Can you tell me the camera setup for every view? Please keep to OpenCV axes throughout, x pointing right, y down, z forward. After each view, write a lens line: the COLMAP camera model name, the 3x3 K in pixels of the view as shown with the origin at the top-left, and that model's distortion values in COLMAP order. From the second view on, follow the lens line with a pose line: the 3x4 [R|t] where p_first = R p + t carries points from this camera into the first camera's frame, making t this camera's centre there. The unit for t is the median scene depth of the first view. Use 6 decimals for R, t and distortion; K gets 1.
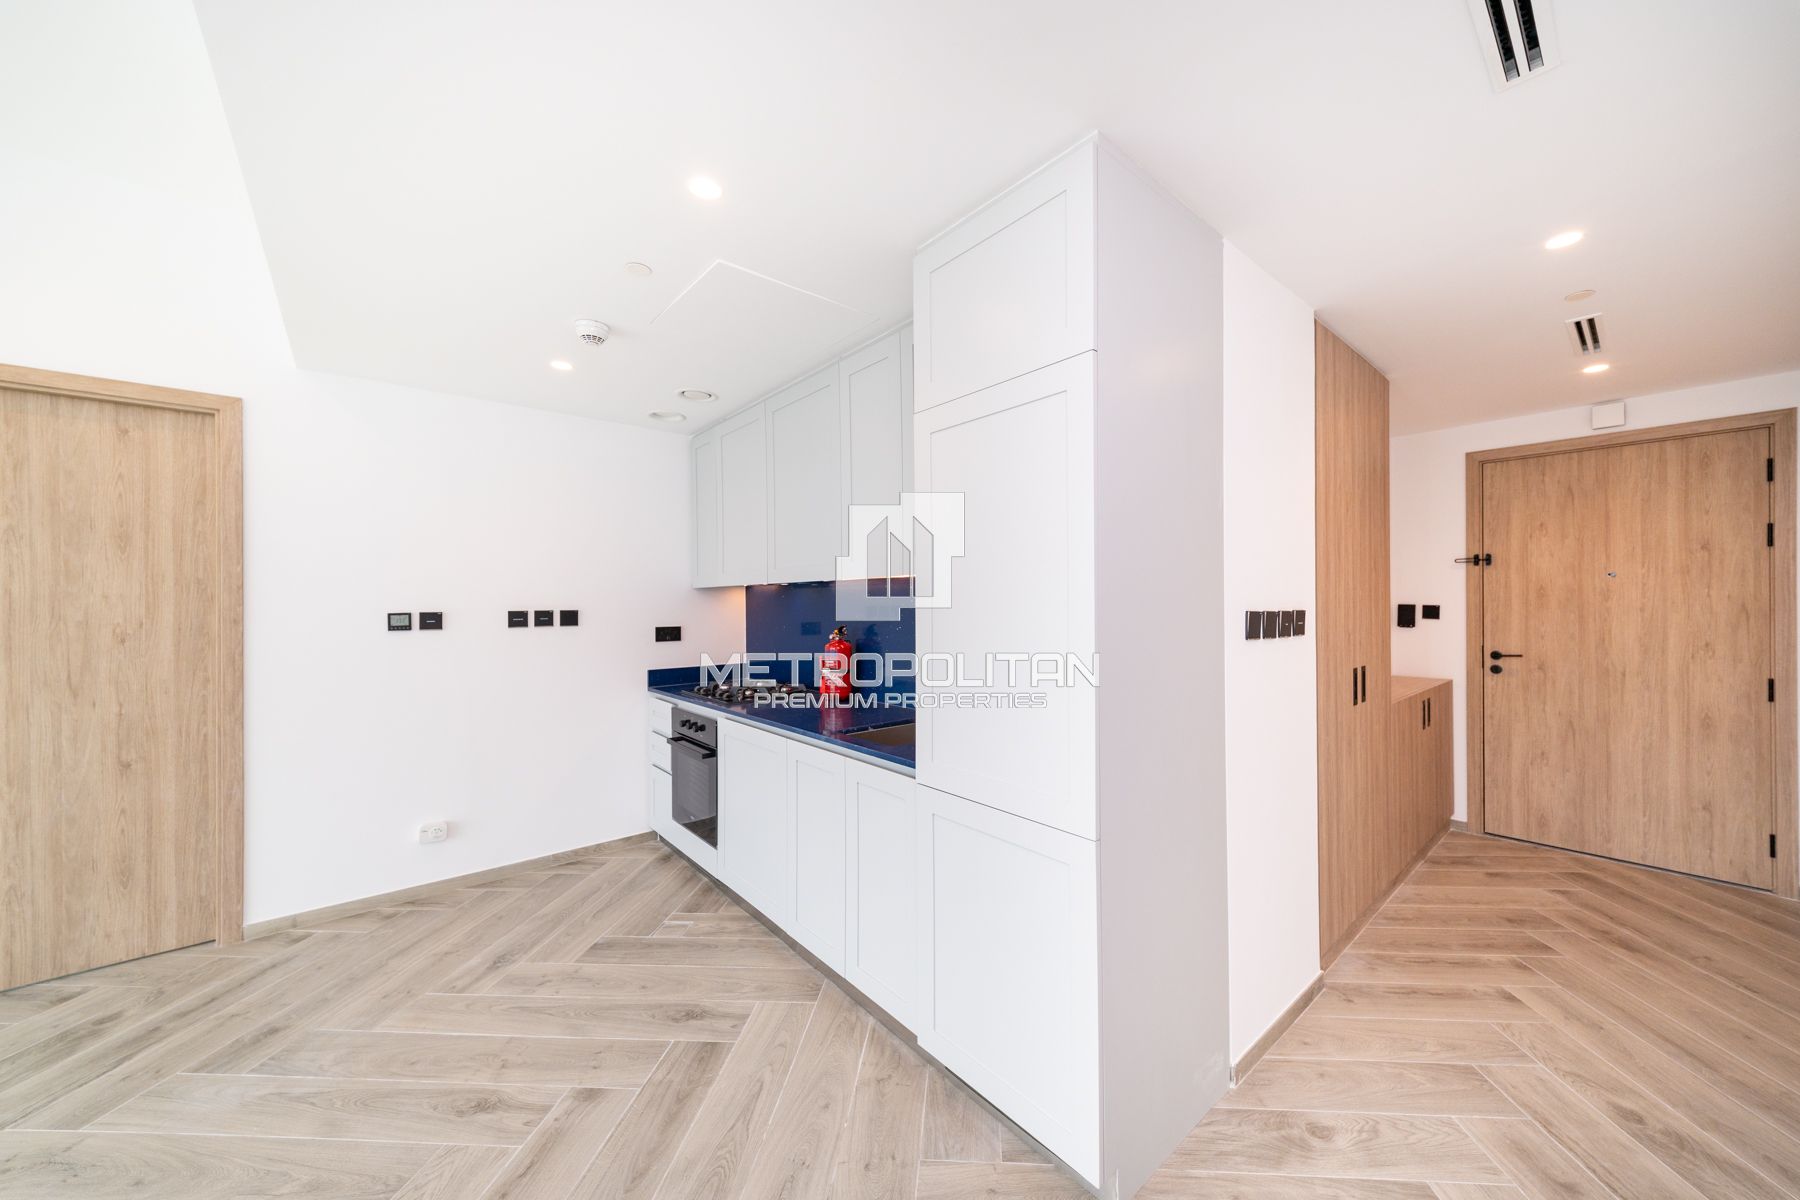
lens RADIAL K [[634.6, 0, 929.3], [0, 634.6, 600.4], [0, 0, 1]] dist [0.012025, -0.002836]
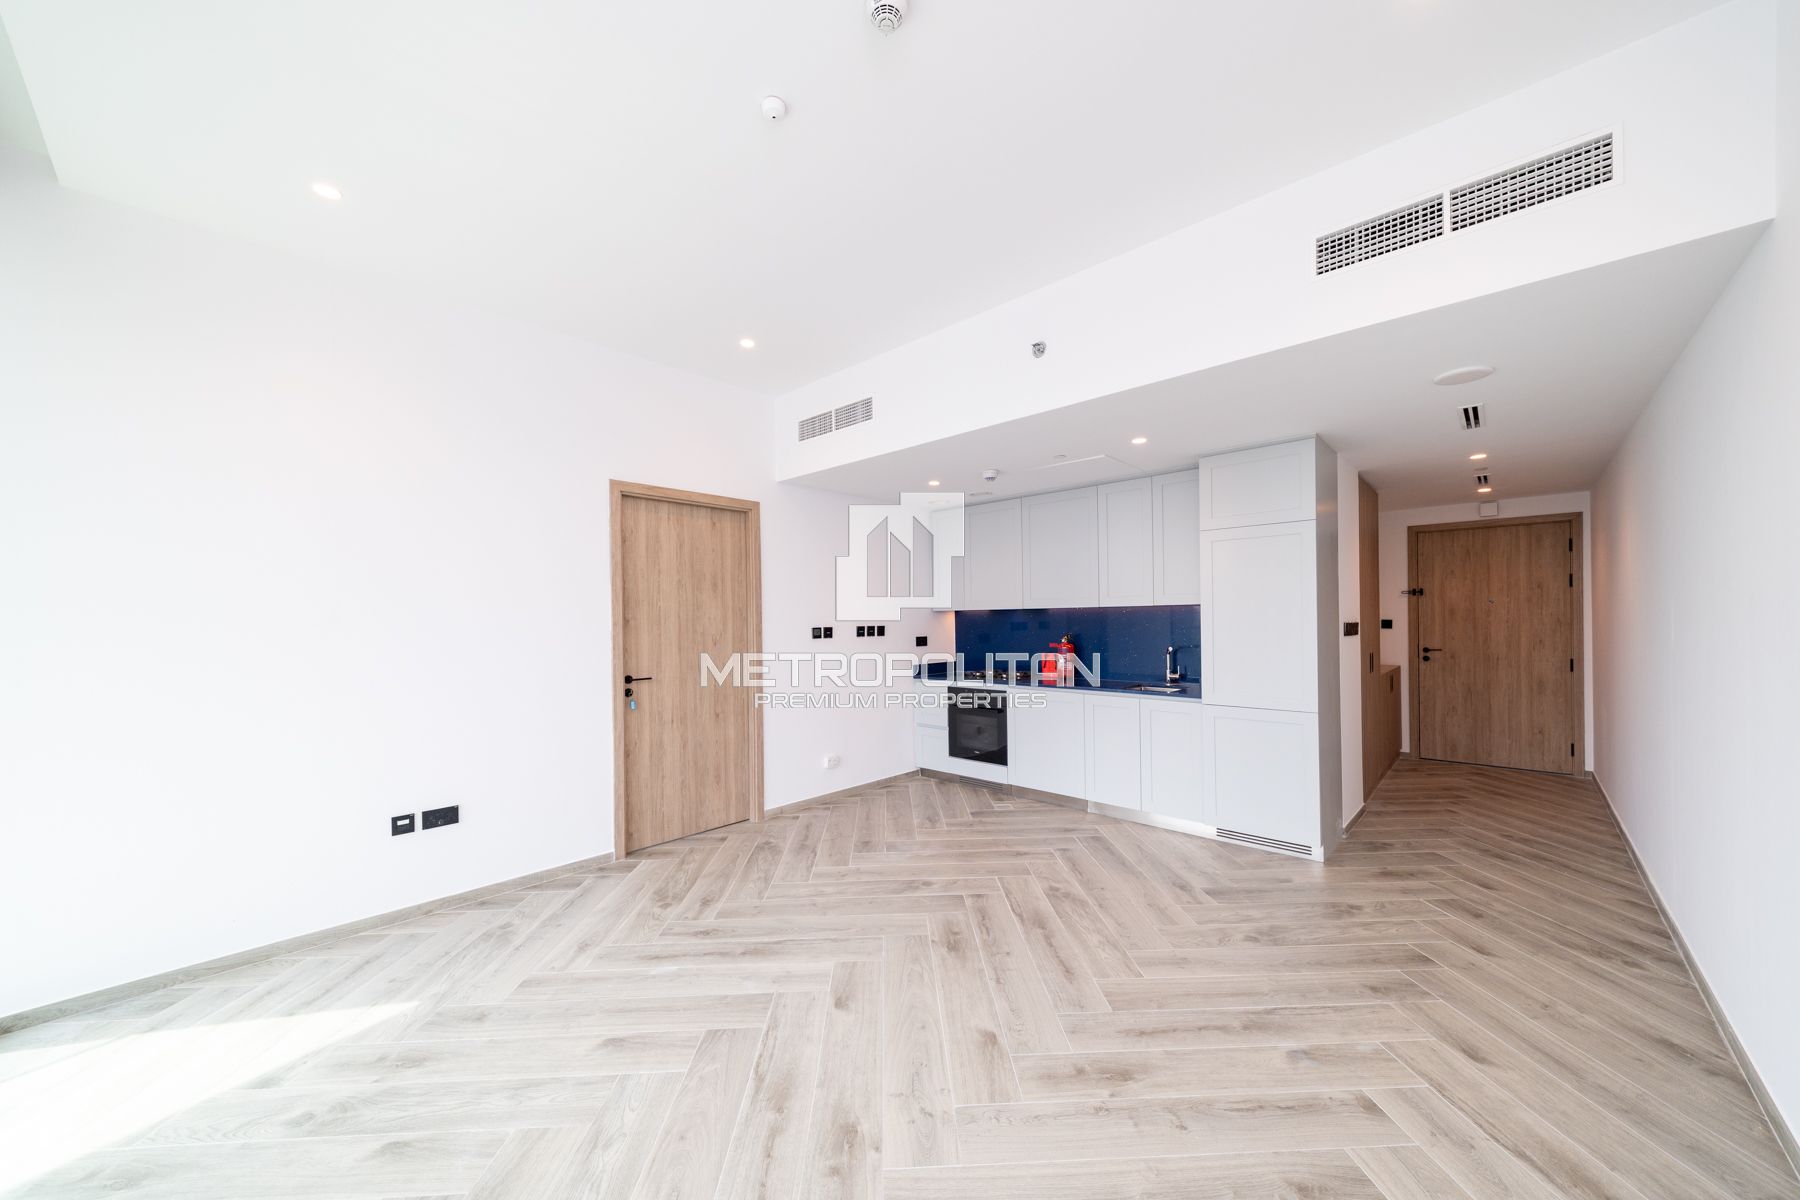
lens RADIAL K [[634.6, 0, 911.1], [0, 634.6, 615.8], [0, 0, 1]] dist [0.012025, -0.002836]
pose [[0.995434, -0.004228, 0.095357, -0.811035], [0.004330, 0.999990, -0.000863, -0.008639], [-0.095353, 0.001272, 0.995443, -0.701138]]
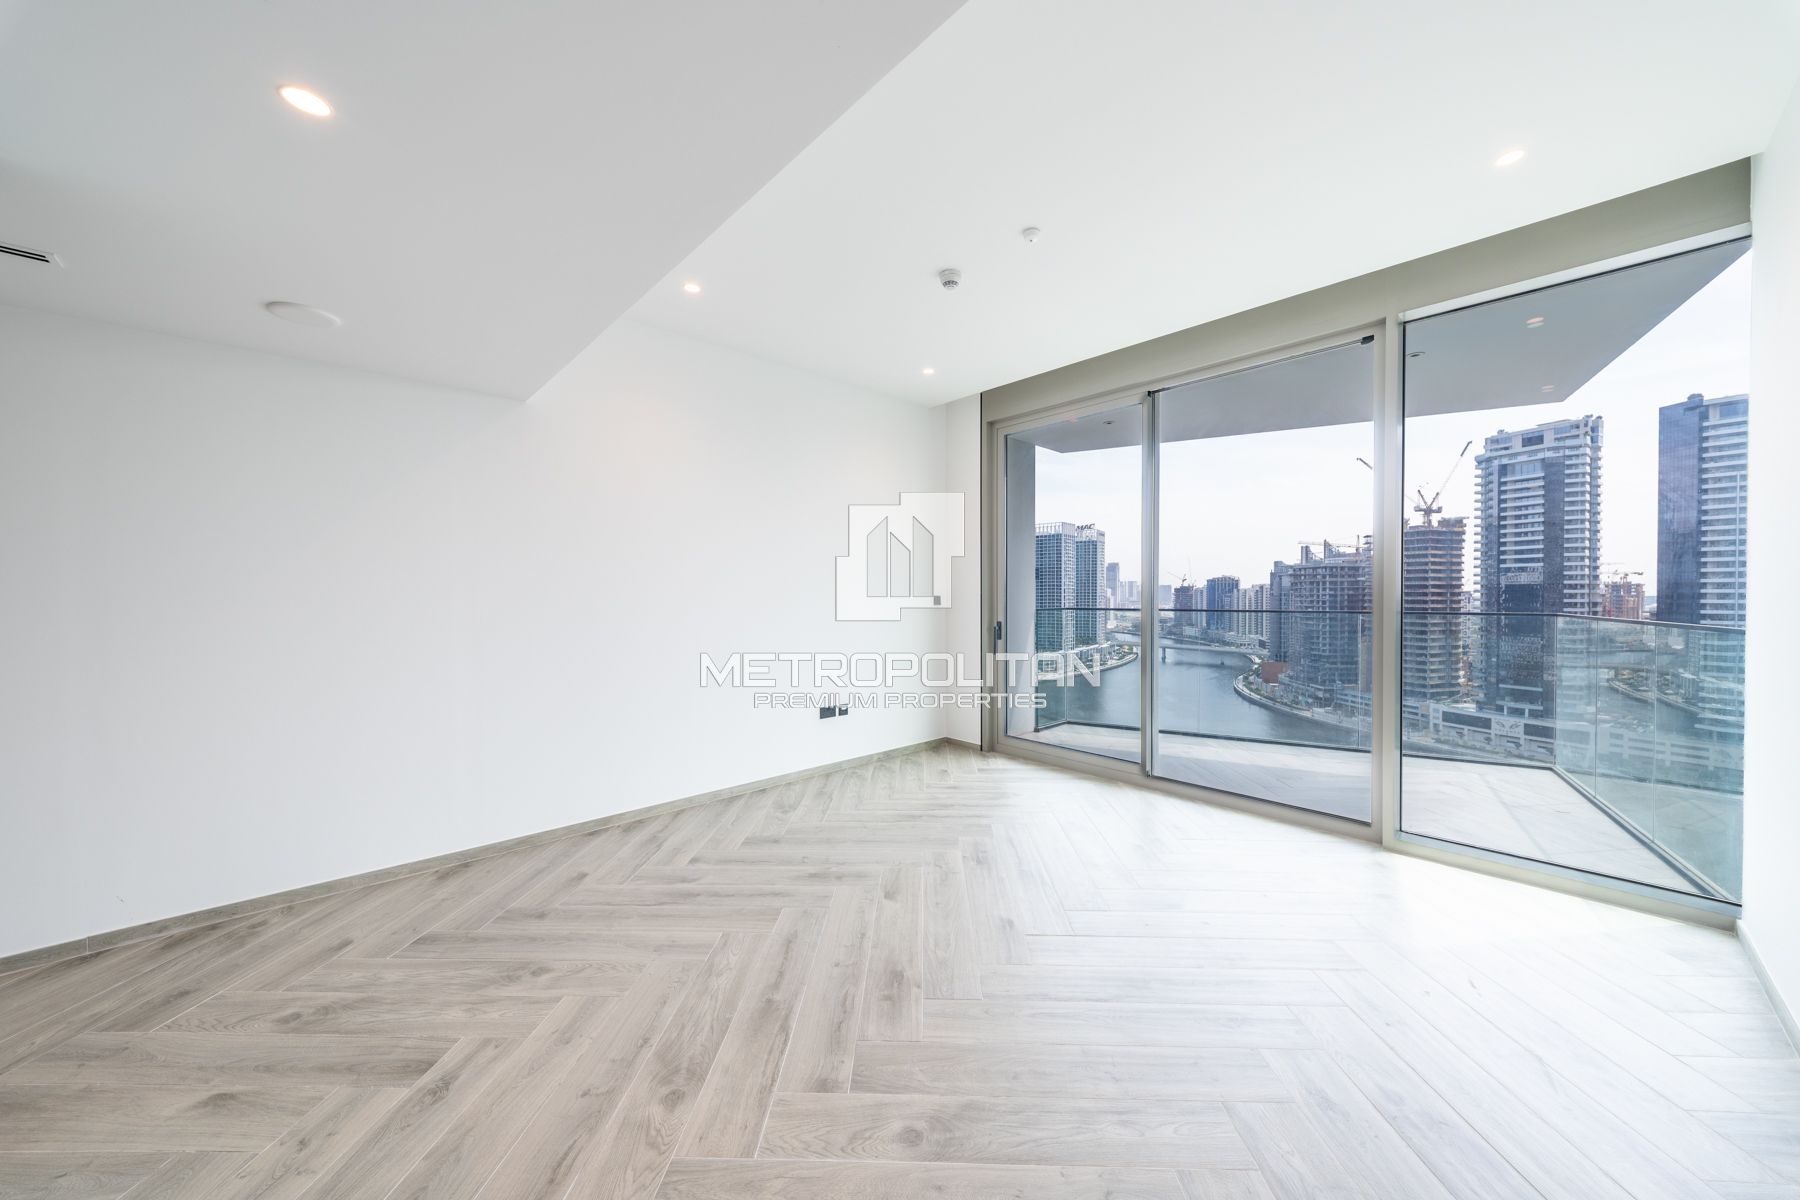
lens RADIAL K [[634.6, 0, 908.3], [0, 634.6, 599.4], [0, 0, 1]] dist [0.012025, -0.002836]
pose [[-0.999546, 0.008818, -0.028807, -0.651138], [0.008757, 0.999959, 0.002231, 0.010942], [0.028825, 0.001978, -0.999583, 1.093734]]
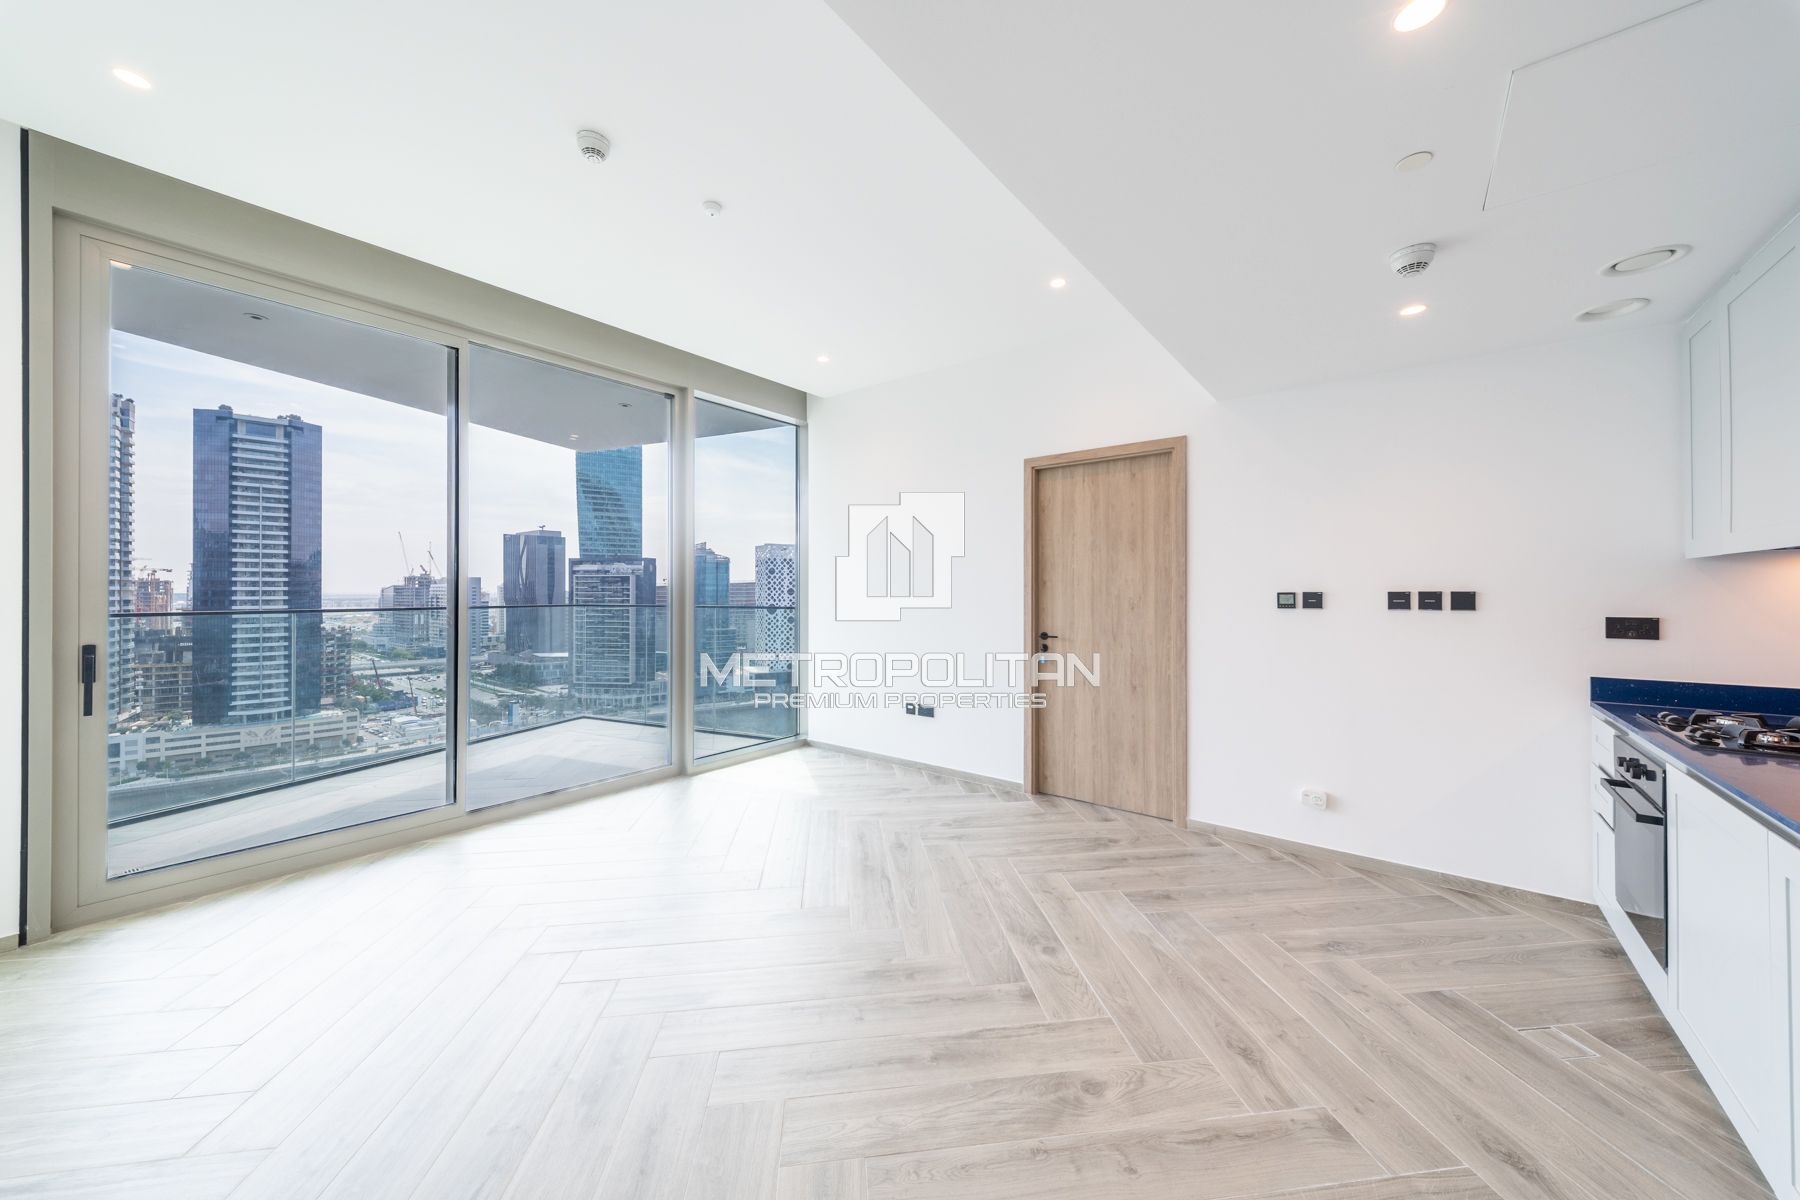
lens RADIAL K [[634.6, 0, 923.2], [0, 634.6, 588.7], [0, 0, 1]] dist [0.012025, -0.002836]
pose [[0.198231, 0.004017, -0.980147, 0.151493], [0.004163, 0.999979, 0.004940, 0.005249], [0.980146, -0.005059, 0.198210, 0.170026]]
